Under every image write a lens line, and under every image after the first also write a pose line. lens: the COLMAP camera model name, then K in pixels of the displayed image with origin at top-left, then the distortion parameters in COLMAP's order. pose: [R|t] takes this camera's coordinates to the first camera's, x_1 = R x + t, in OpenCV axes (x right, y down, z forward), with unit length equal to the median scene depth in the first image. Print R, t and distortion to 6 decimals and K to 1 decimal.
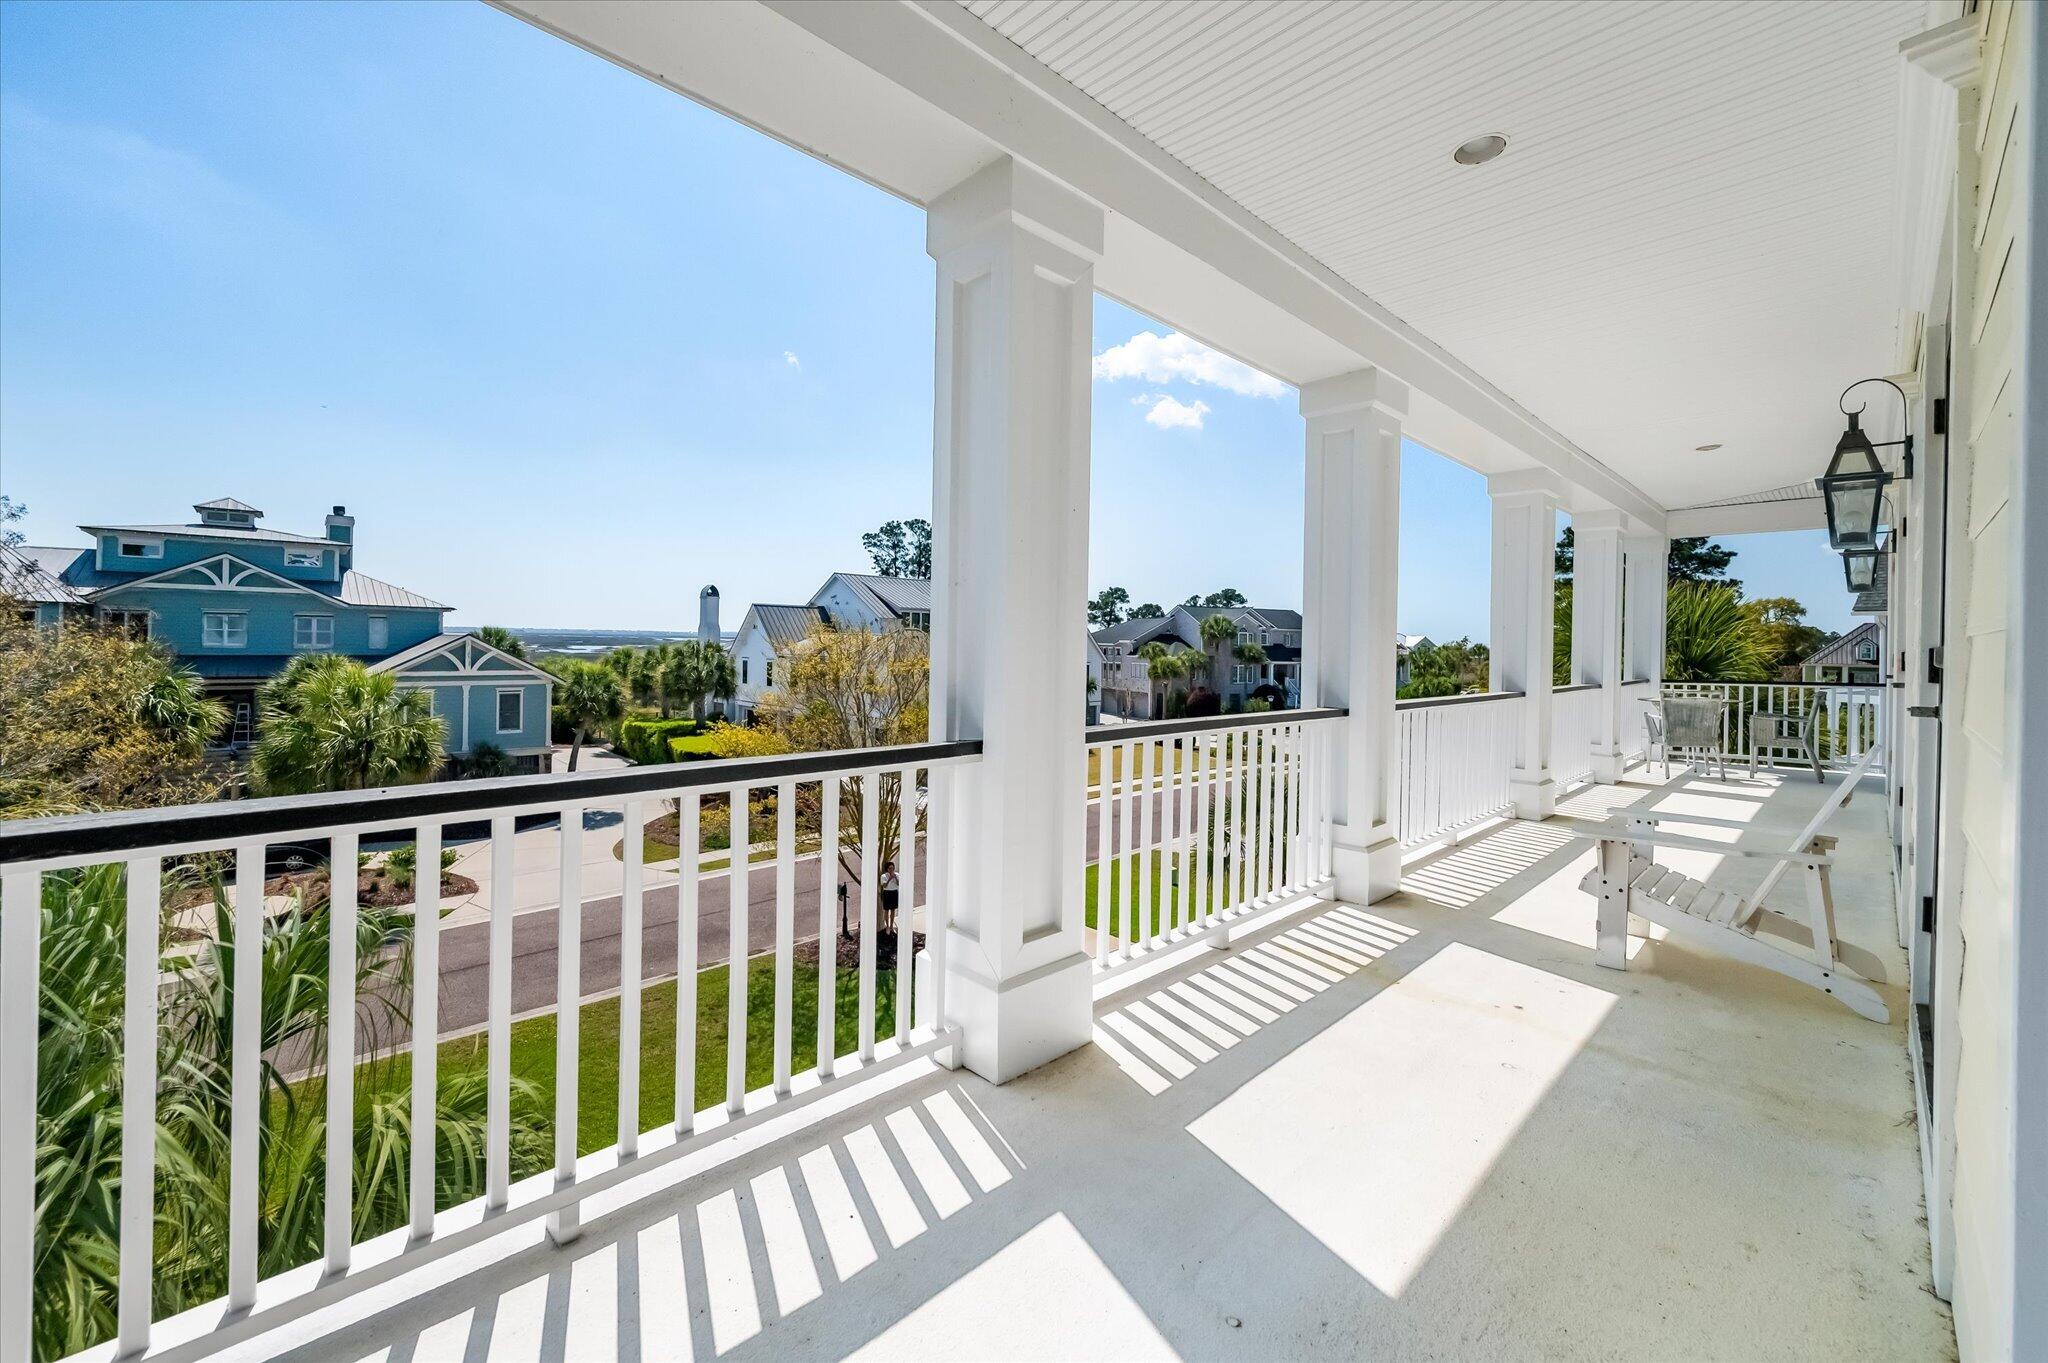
lens RADIAL K [[832.3, 0, 998.3], [0, 832.3, 647.8], [0, 0, 1]] dist [-0.003985, -0.000960]
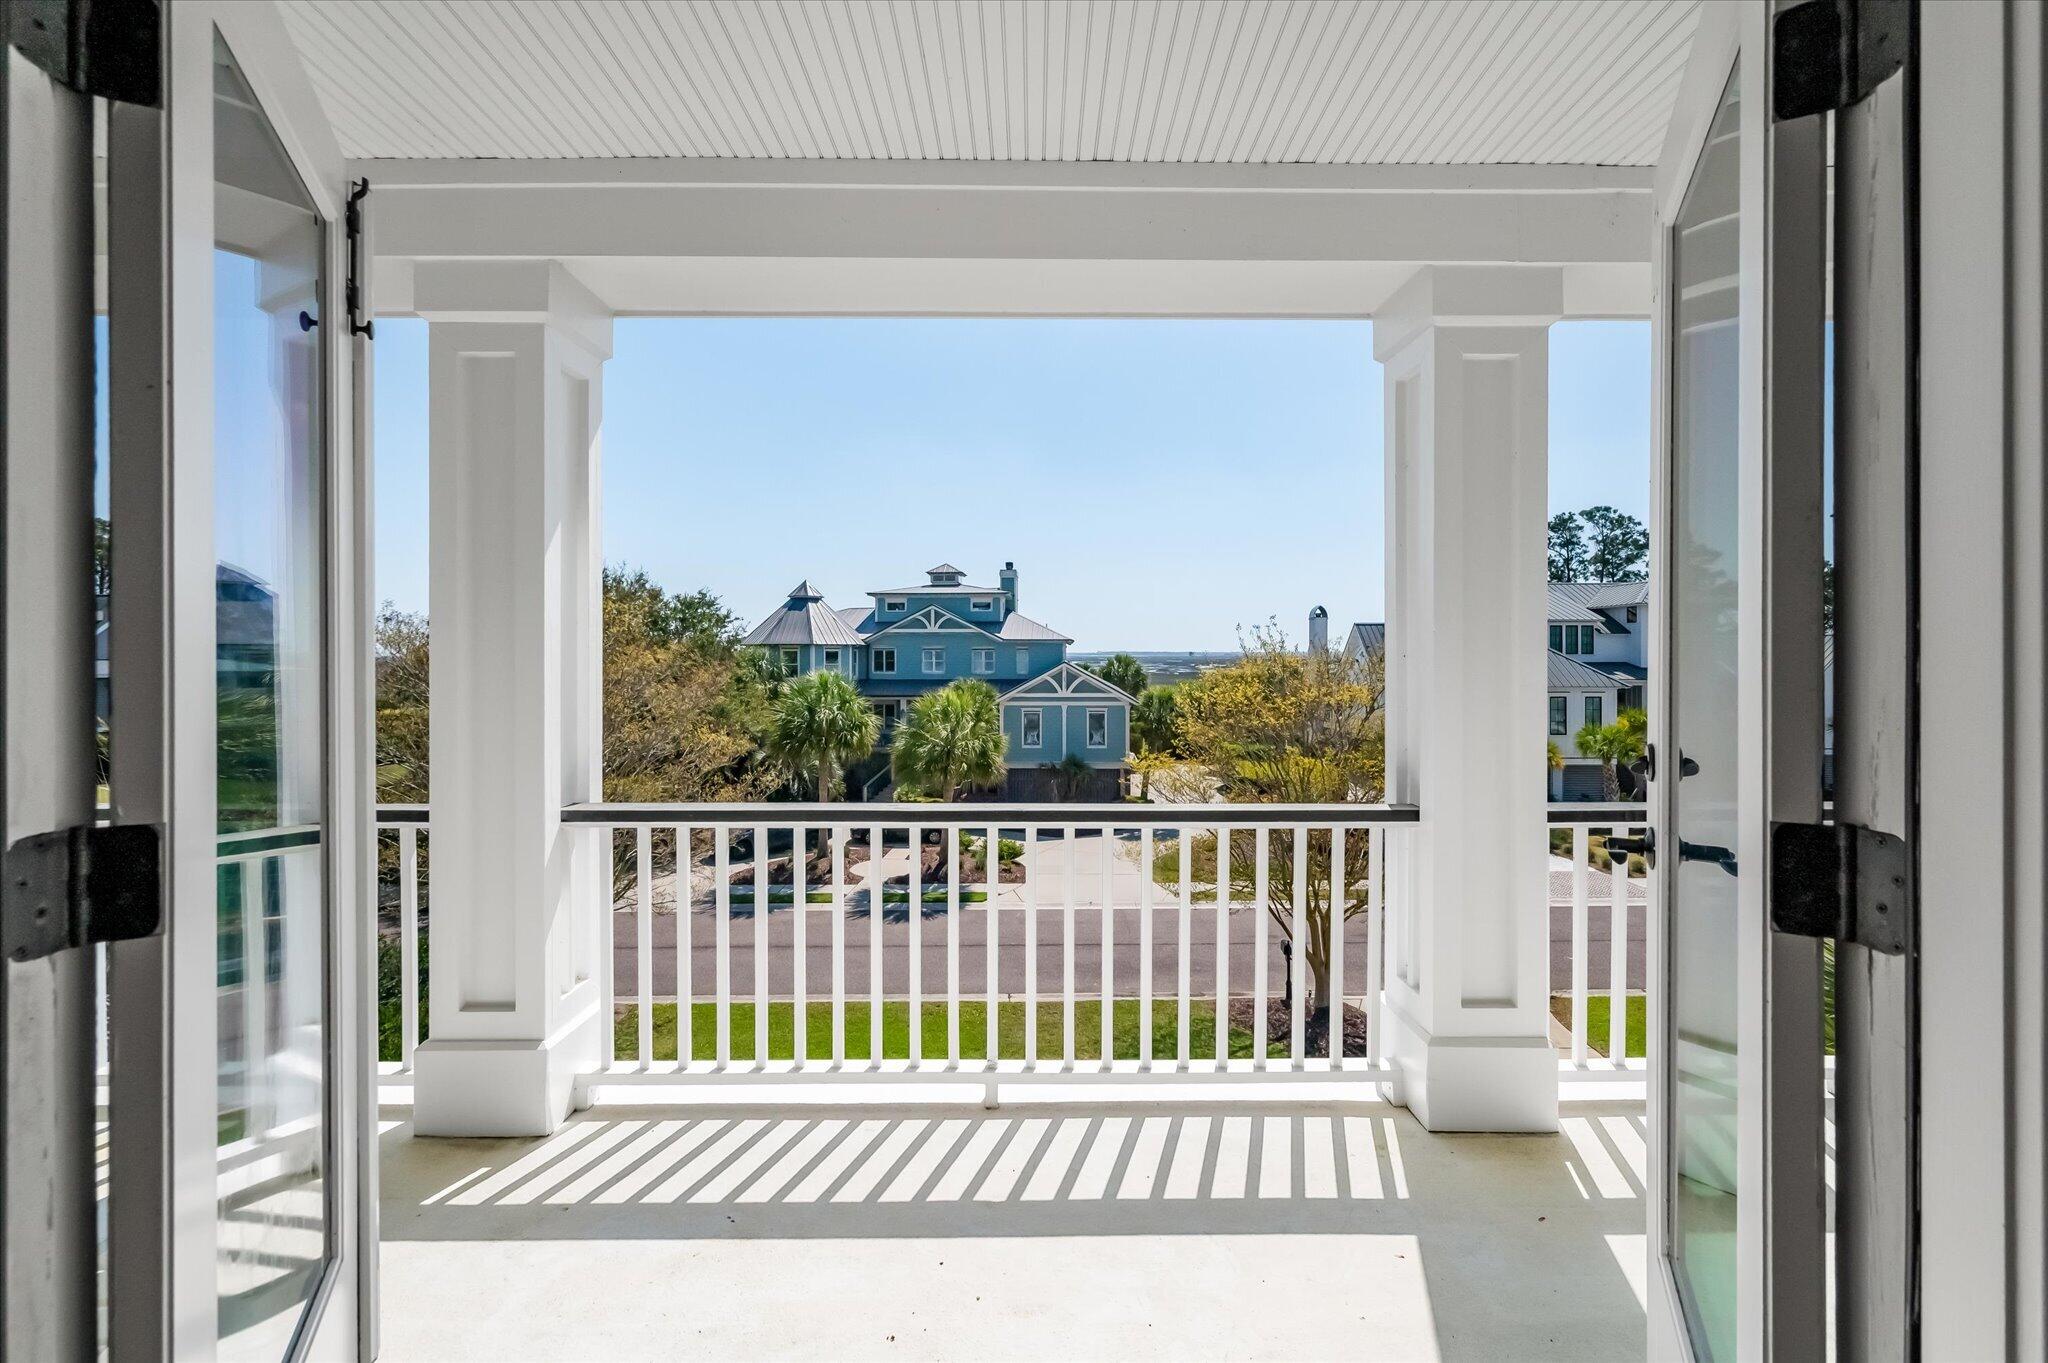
lens RADIAL K [[832.3, 0, 1030.0], [0, 832.3, 679.2], [0, 0, 1]] dist [-0.003985, -0.000960]
pose [[0.728966, -0.000764, -0.684549, 0.130418], [0.008704, 0.999929, 0.008152, -0.001777], [0.684494, -0.011901, 0.728921, 0.112720]]
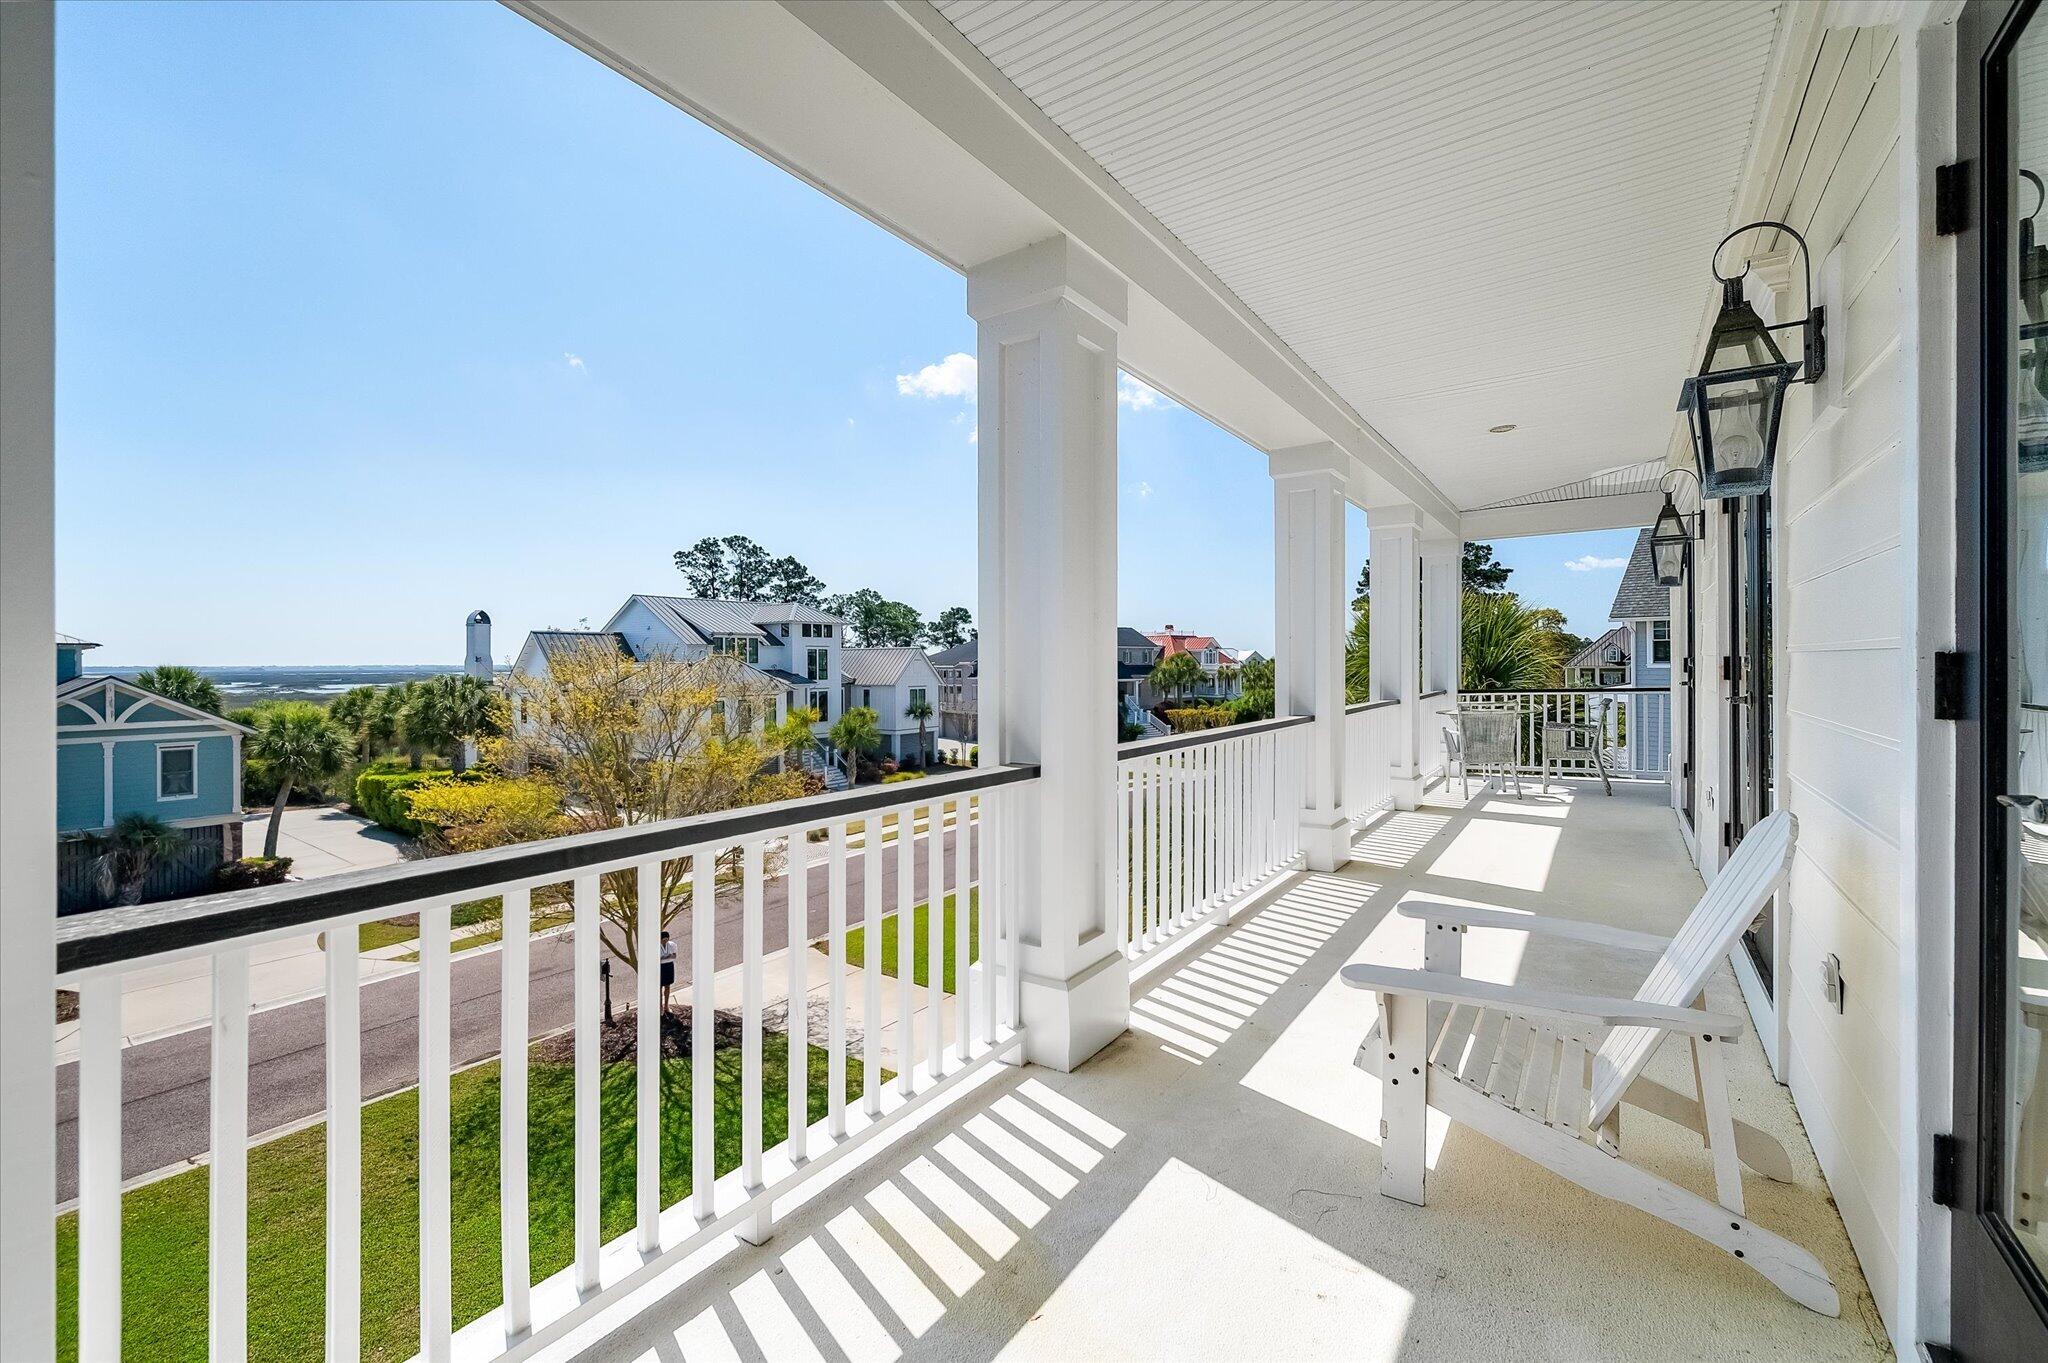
lens RADIAL K [[832.3, 0, 1026.2], [0, 832.3, 684.7], [0, 0, 1]] dist [-0.003985, -0.000960]
pose [[0.979931, -0.031426, 0.196845, 0.054228], [0.027943, 0.999400, 0.020448, -0.000567], [-0.197370, -0.014538, 0.980221, 0.070038]]
